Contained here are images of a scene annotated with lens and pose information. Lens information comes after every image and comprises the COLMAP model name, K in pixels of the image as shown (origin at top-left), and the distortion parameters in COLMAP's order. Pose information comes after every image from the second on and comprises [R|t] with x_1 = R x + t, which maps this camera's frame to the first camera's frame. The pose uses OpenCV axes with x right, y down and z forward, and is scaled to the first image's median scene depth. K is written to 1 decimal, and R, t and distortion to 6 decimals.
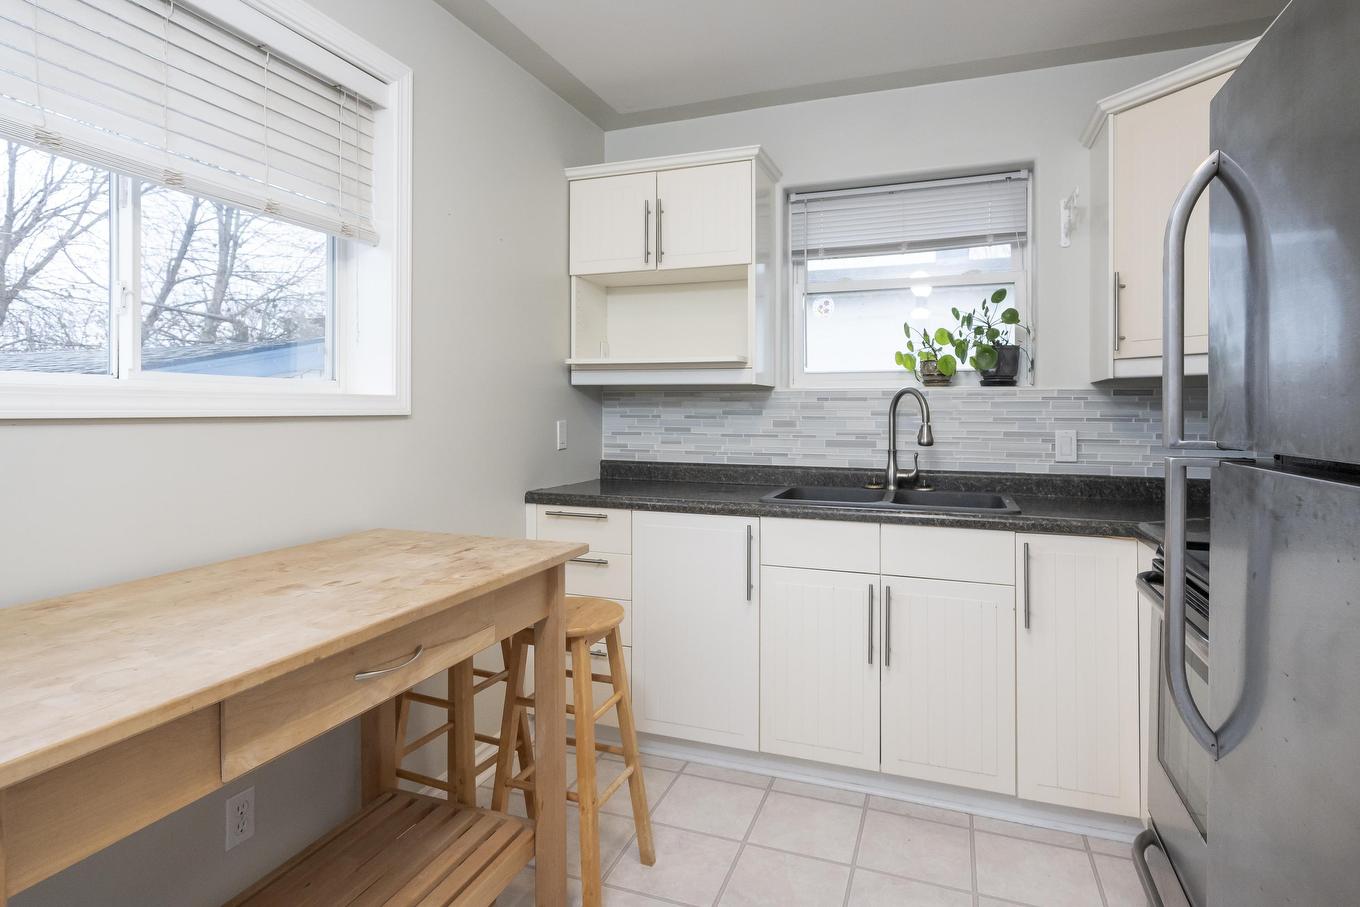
lens RADIAL K [[720.9, 0, 675.6], [0, 720.9, 393.5], [0, 0, 1]] dist [-0.003159, 0.000662]
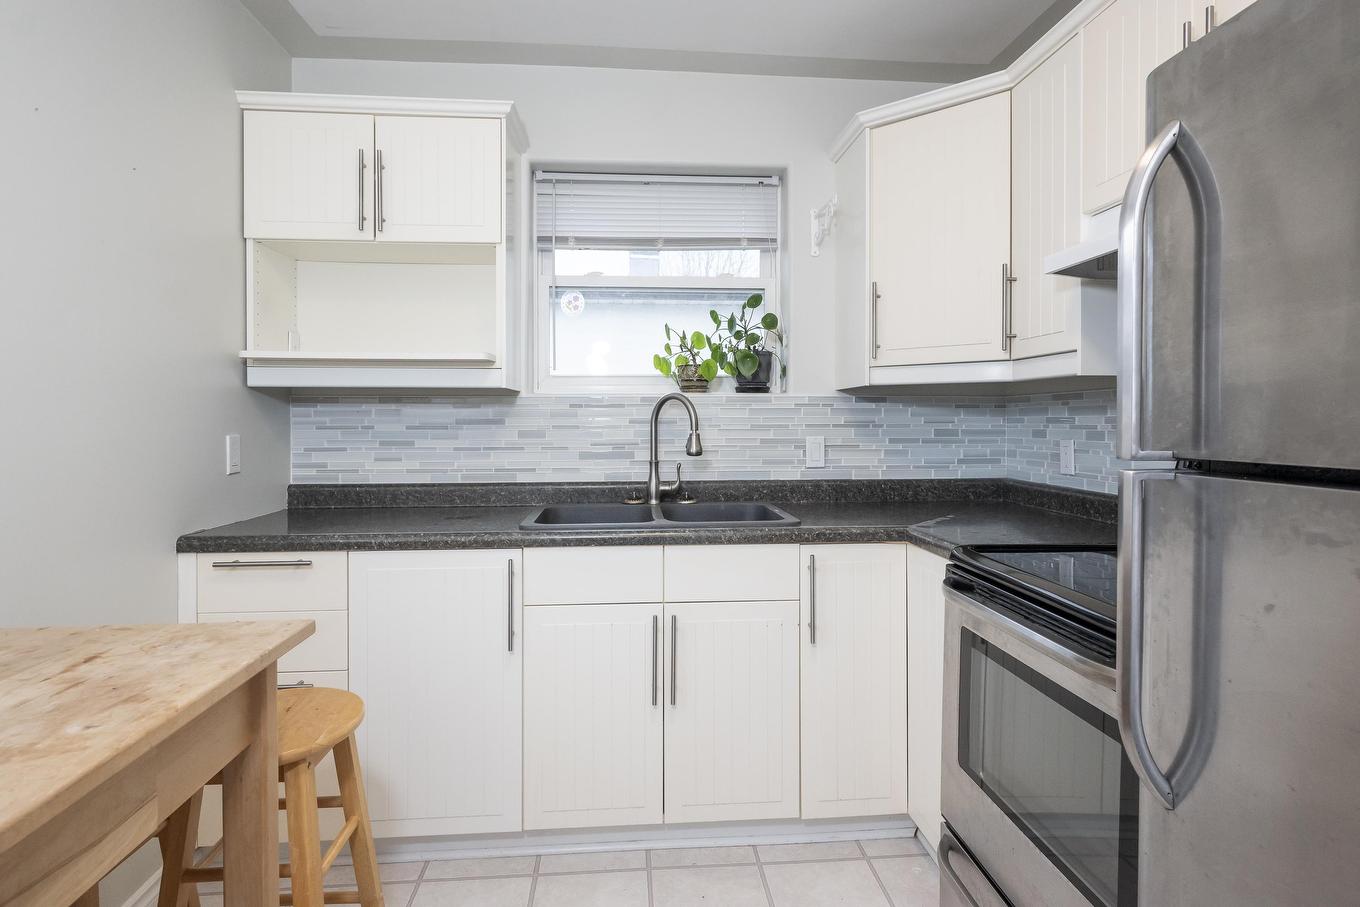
lens RADIAL K [[710.7, 0, 676.3], [0, 710.7, 410.6], [0, 0, 1]] dist [-0.003923, 0.001925]
pose [[0.905144, -0.001575, 0.425102, -0.061523], [-0.004038, 0.999916, 0.012303, 0.002772], [-0.425086, -0.012853, 0.905062, 0.167285]]
